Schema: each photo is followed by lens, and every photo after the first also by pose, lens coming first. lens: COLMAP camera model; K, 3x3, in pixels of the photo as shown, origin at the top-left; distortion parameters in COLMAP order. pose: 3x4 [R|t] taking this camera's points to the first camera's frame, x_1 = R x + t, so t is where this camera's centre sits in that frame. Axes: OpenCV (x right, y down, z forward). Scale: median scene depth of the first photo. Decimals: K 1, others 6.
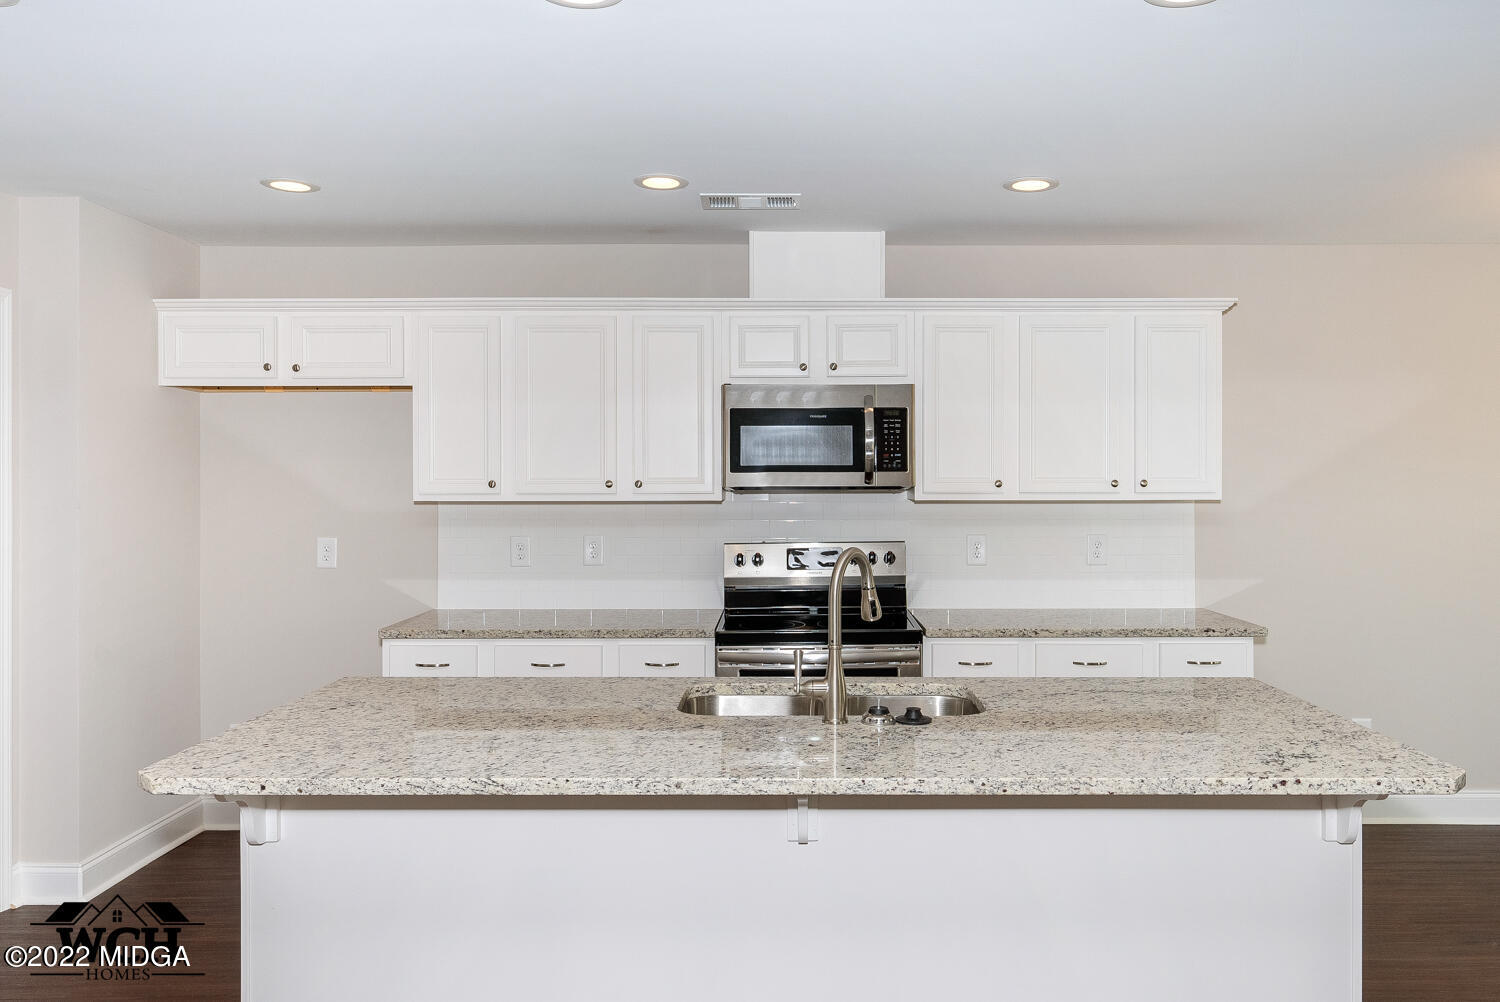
lens RADIAL K [[1119.6, 0, 718.8], [0, 1119.6, 501.7], [0, 0, 1]] dist [0.004240, 0.000240]
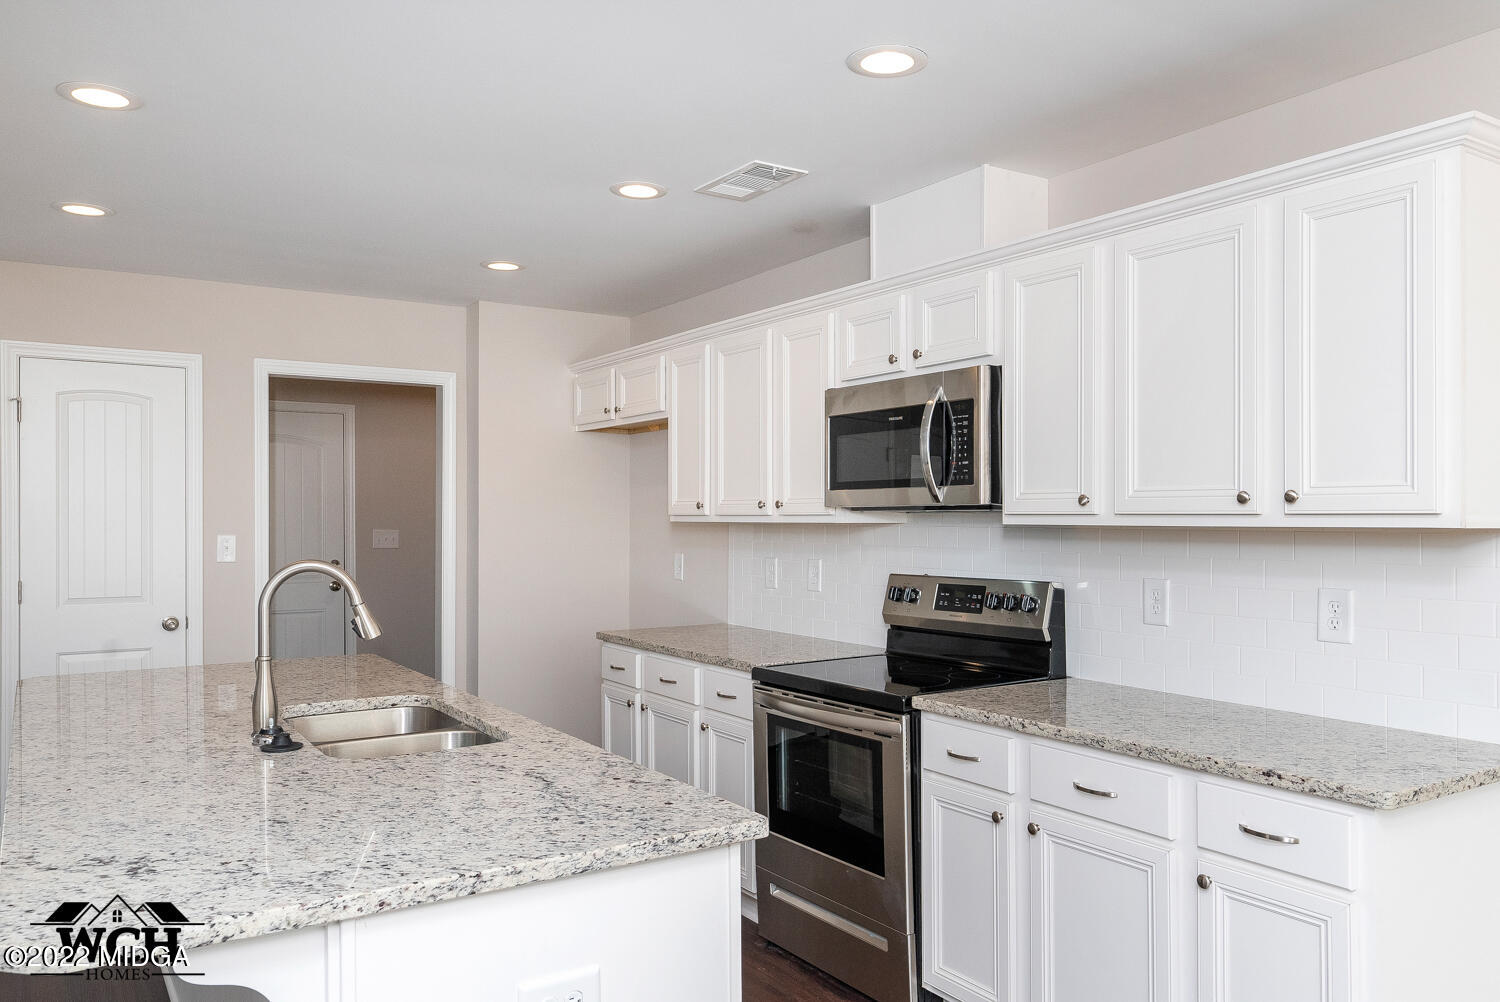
lens RADIAL K [[1119.6, 0, 718.8], [0, 1119.6, 501.7], [0, 0, 1]] dist [0.004240, 0.000240]
pose [[0.532314, -0.008979, -0.846499, 0.700399], [-0.010825, 0.999790, -0.017412, -0.001235], [0.846478, 0.018431, 0.532105, 0.466927]]
